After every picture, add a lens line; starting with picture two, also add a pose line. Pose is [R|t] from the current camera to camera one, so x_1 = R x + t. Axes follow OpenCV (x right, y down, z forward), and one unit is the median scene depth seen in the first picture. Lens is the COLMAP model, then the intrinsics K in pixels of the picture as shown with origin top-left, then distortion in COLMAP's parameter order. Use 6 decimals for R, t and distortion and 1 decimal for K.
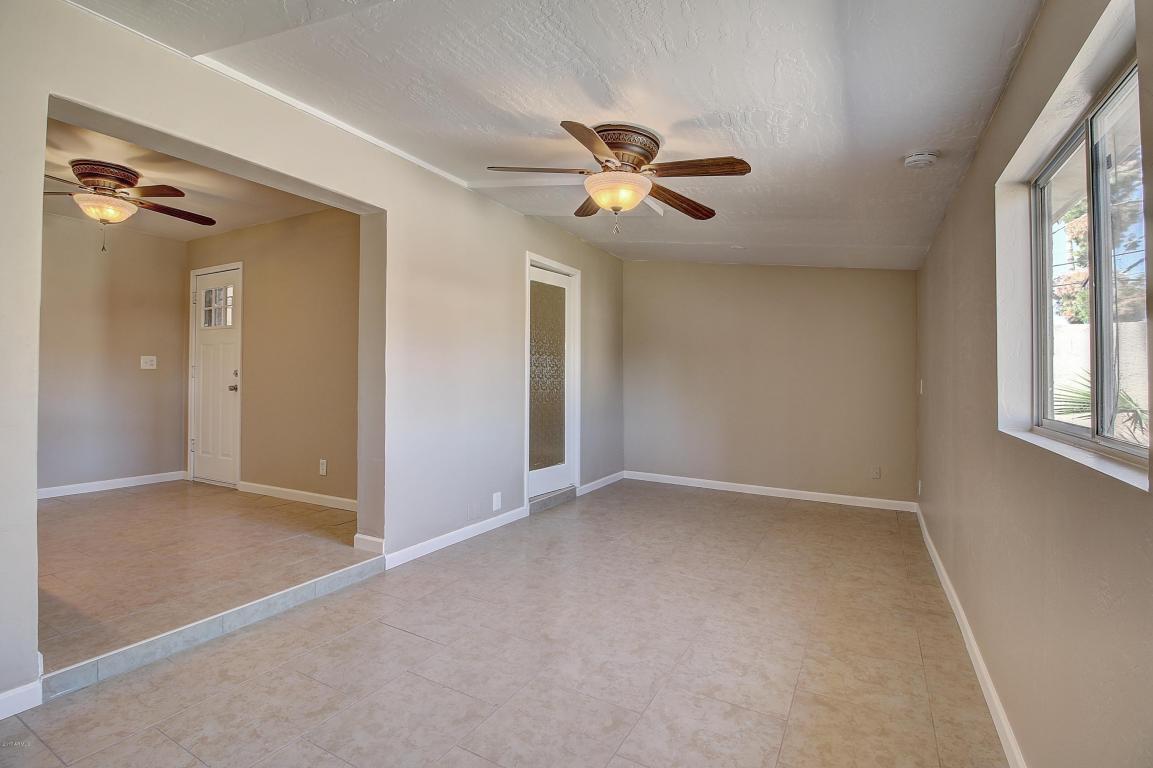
lens RADIAL K [[533.8, 0, 580.4], [0, 533.8, 372.3], [0, 0, 1]] dist [-0.002810, -0.009840]
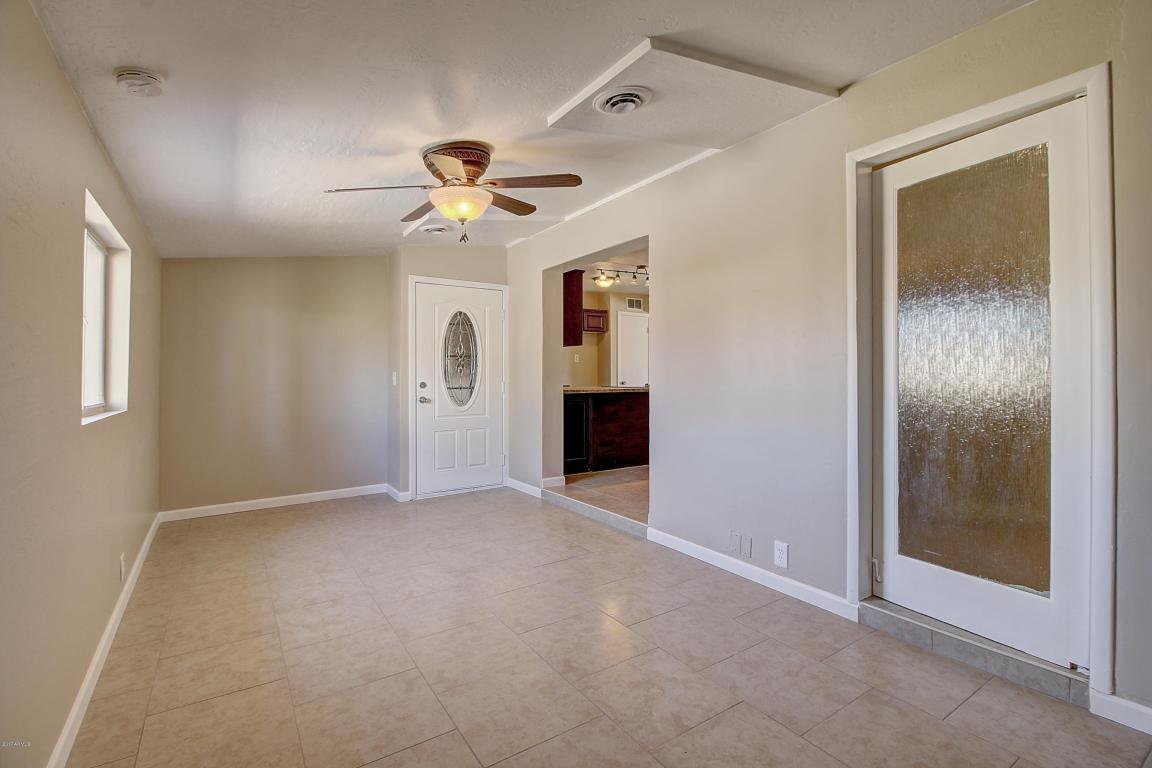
lens RADIAL K [[533.3, 0, 579.9], [0, 533.3, 372.3], [0, 0, 1]] dist [-0.002810, -0.009840]
pose [[-0.468297, -0.007568, -0.883539, 0.768957], [0.009886, 0.999856, -0.013804, 0.016029], [0.883516, -0.015199, -0.468155, 1.450531]]
